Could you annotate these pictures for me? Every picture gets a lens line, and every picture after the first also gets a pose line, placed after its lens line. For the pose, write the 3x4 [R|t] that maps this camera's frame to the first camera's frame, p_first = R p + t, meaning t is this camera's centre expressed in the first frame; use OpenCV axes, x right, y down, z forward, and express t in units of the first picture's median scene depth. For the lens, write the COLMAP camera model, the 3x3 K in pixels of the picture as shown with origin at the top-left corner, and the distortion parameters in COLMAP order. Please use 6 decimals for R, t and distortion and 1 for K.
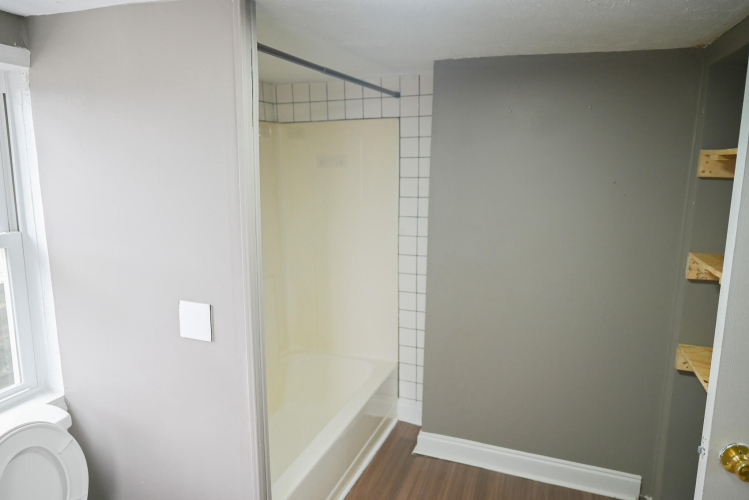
lens RADIAL K [[510.0, 0, 374.5], [0, 510.0, 250.0], [0, 0, 1]] dist [-0.000281, 0.001963]
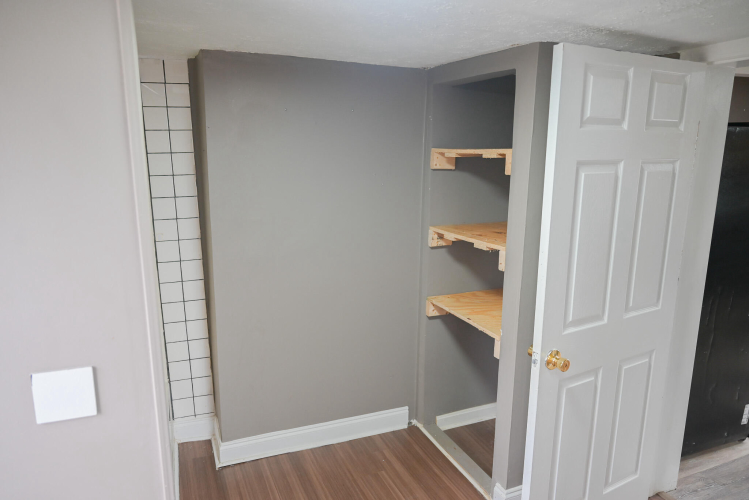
lens RADIAL K [[510.0, 0, 374.5], [0, 510.0, 250.0], [0, 0, 1]] dist [-0.000281, 0.001963]
pose [[0.731322, -0.136592, 0.668214, -0.378097], [0.113392, 0.990455, 0.078361, -0.055461], [-0.672540, 0.018463, 0.739830, 0.130852]]
